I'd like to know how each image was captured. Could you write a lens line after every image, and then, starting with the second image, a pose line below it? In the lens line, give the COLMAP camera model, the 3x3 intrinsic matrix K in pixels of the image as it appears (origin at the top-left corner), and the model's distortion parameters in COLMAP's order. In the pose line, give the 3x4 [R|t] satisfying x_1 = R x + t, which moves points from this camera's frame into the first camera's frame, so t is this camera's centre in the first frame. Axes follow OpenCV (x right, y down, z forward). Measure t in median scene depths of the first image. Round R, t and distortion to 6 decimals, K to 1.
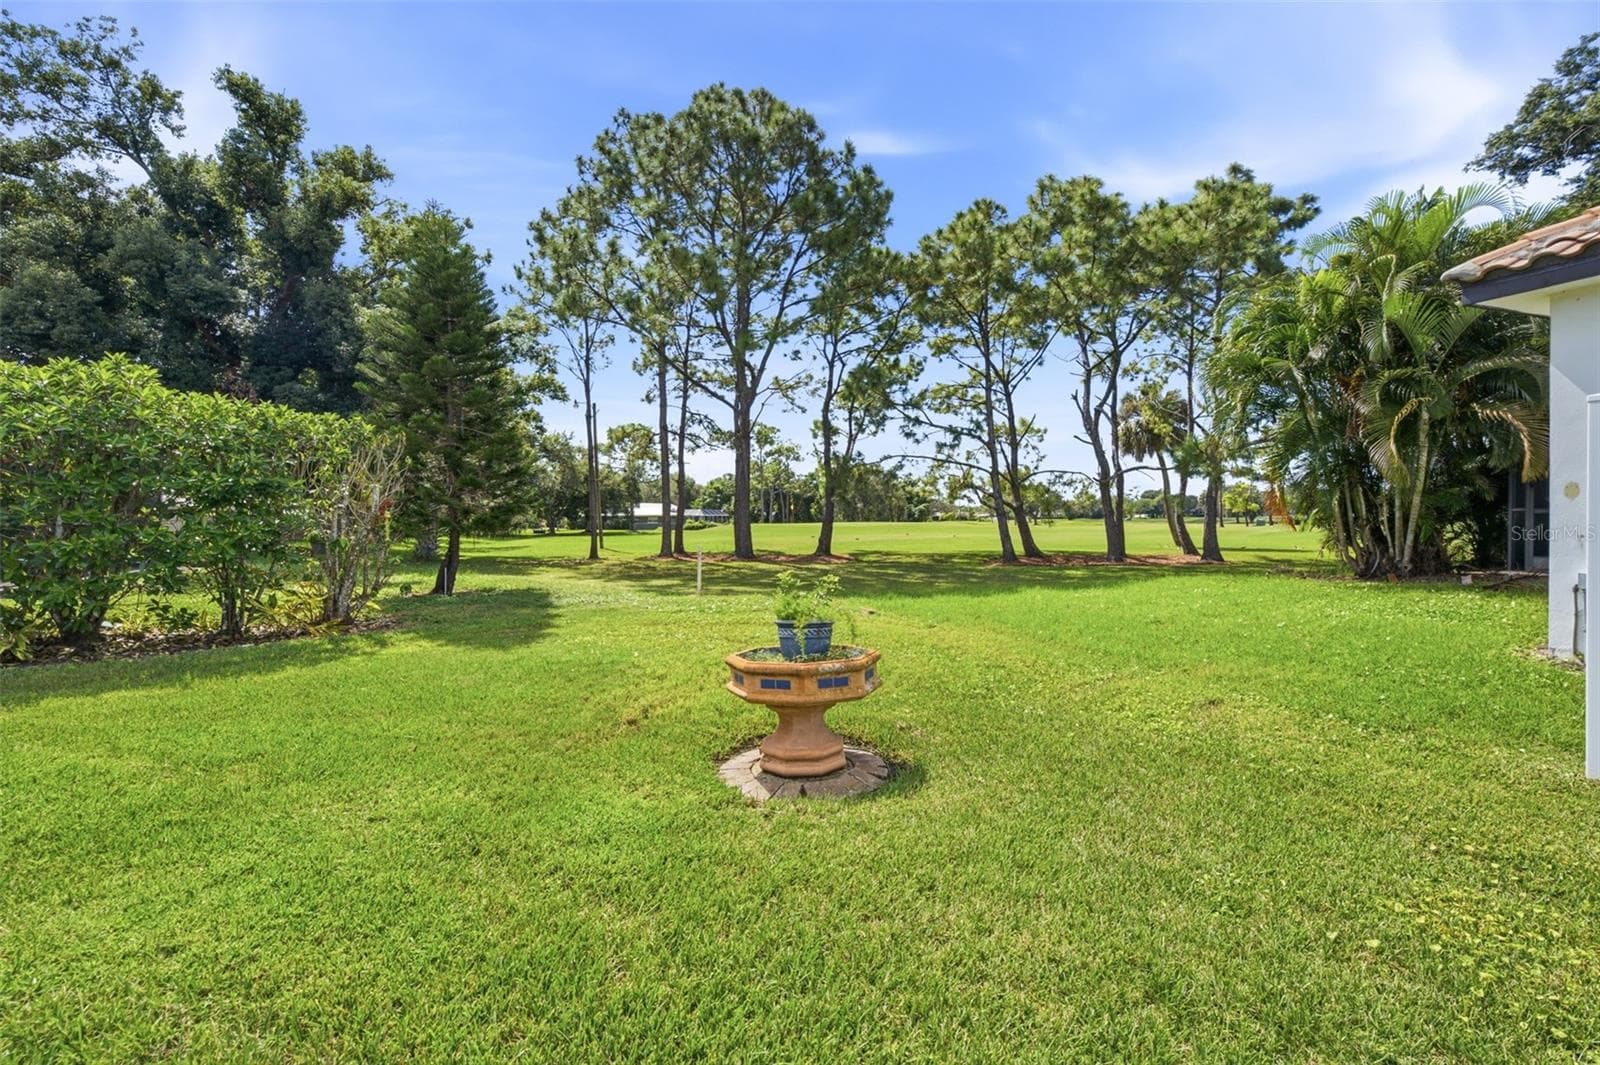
lens RADIAL K [[1106.9, 0, 796.3], [0, 1106.9, 509.6], [0, 0, 1]] dist [0.001873, 0.000948]
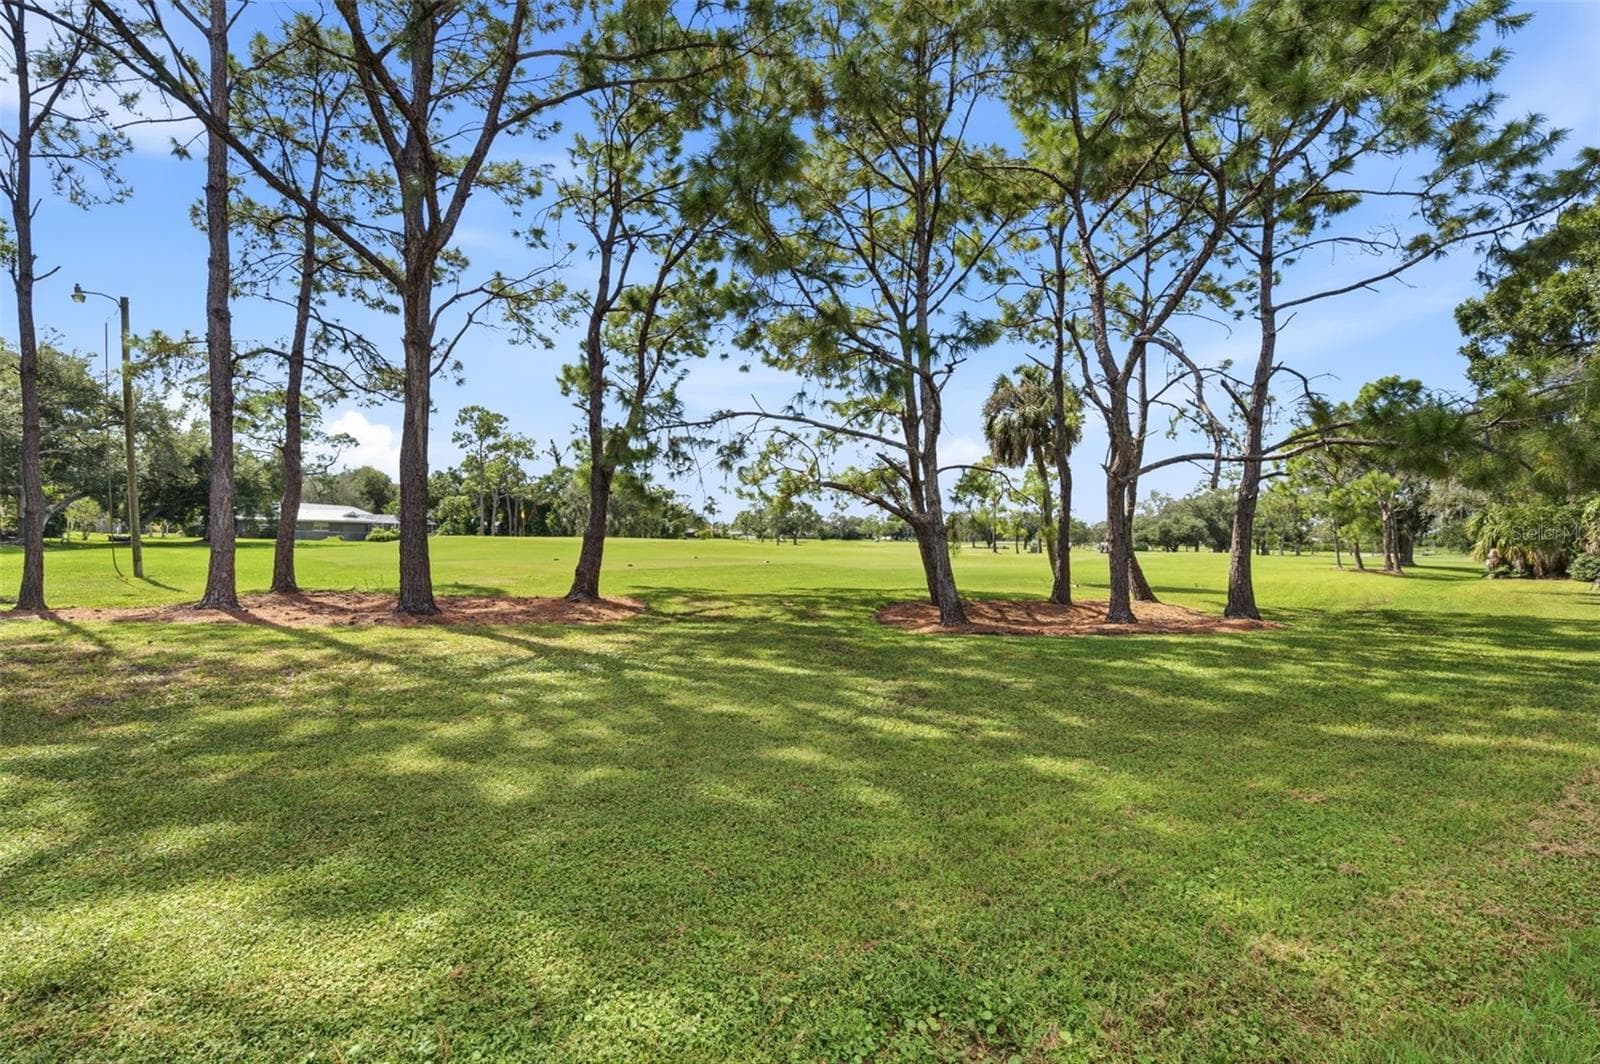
lens RADIAL K [[757.7, 0, 799.9], [0, 757.7, 549.7], [0, 0, 1]] dist [0.001303, 0.000193]
pose [[0.939061, 0.021434, 0.343081, -0.003385], [-0.030872, 0.999280, 0.022072, 0.005094], [-0.342360, -0.031319, 0.939047, 0.566308]]
